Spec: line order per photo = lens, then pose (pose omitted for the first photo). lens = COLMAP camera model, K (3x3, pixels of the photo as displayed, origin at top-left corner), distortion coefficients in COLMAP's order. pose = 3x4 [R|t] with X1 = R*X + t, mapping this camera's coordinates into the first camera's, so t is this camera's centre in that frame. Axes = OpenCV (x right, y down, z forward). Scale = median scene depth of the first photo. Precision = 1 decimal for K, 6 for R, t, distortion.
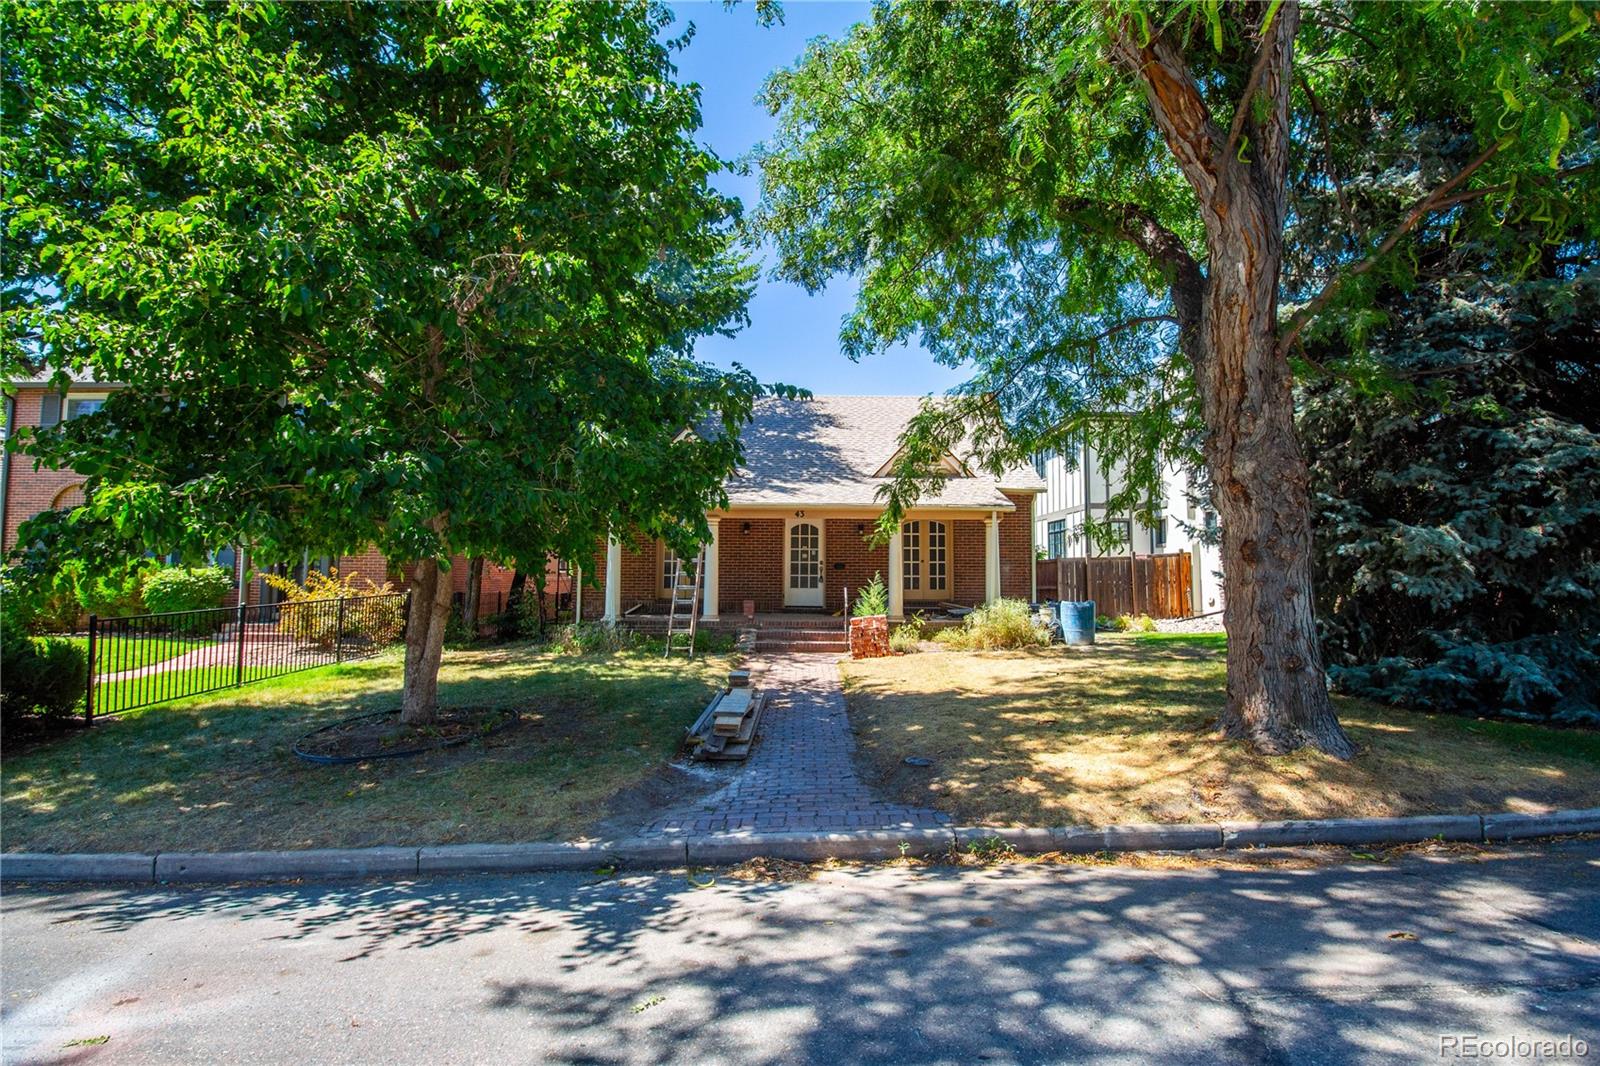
lens RADIAL K [[740.0, 0, 800.0], [0, 740.0, 533.0], [0, 0, 1]] dist [0.000660, 0.000080]
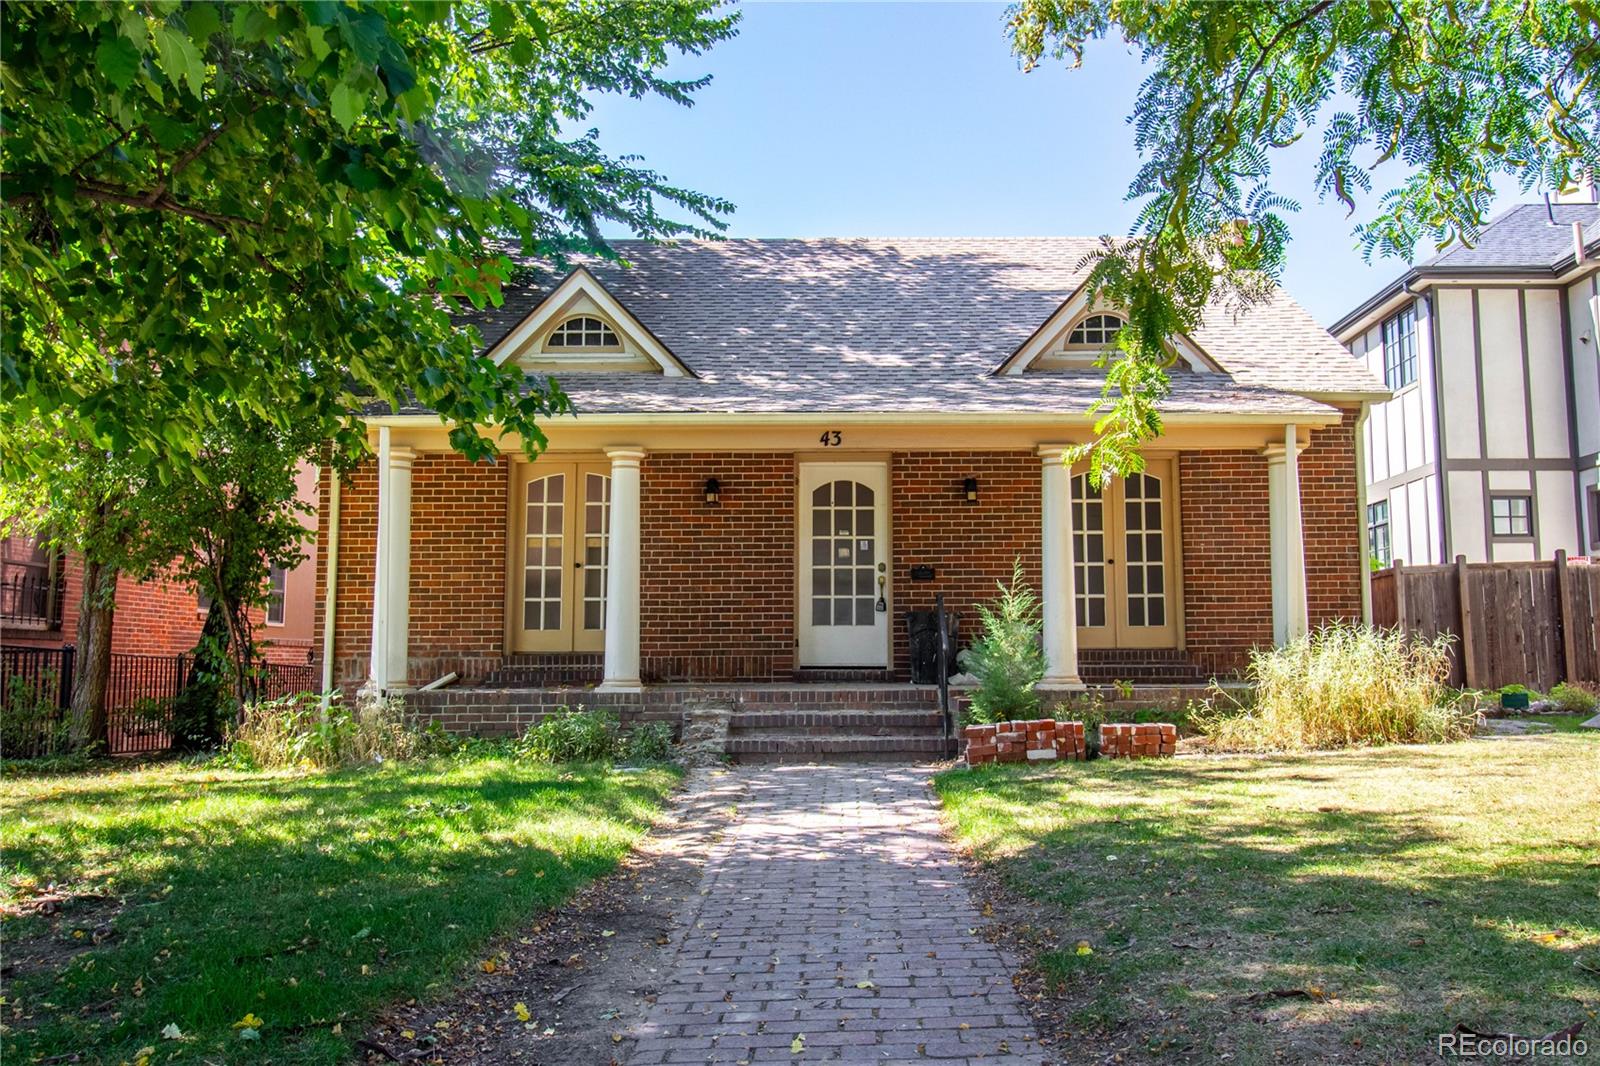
lens RADIAL K [[1290.9, 0, 842.5], [0, 1290.9, 538.0], [0, 0, 1]] dist [0.009203, 0.003683]
pose [[0.999953, -0.008889, 0.003933, 0.002546], [0.009057, 0.998943, -0.045069, 0.057631], [-0.003528, 0.045102, 0.998976, 0.231934]]
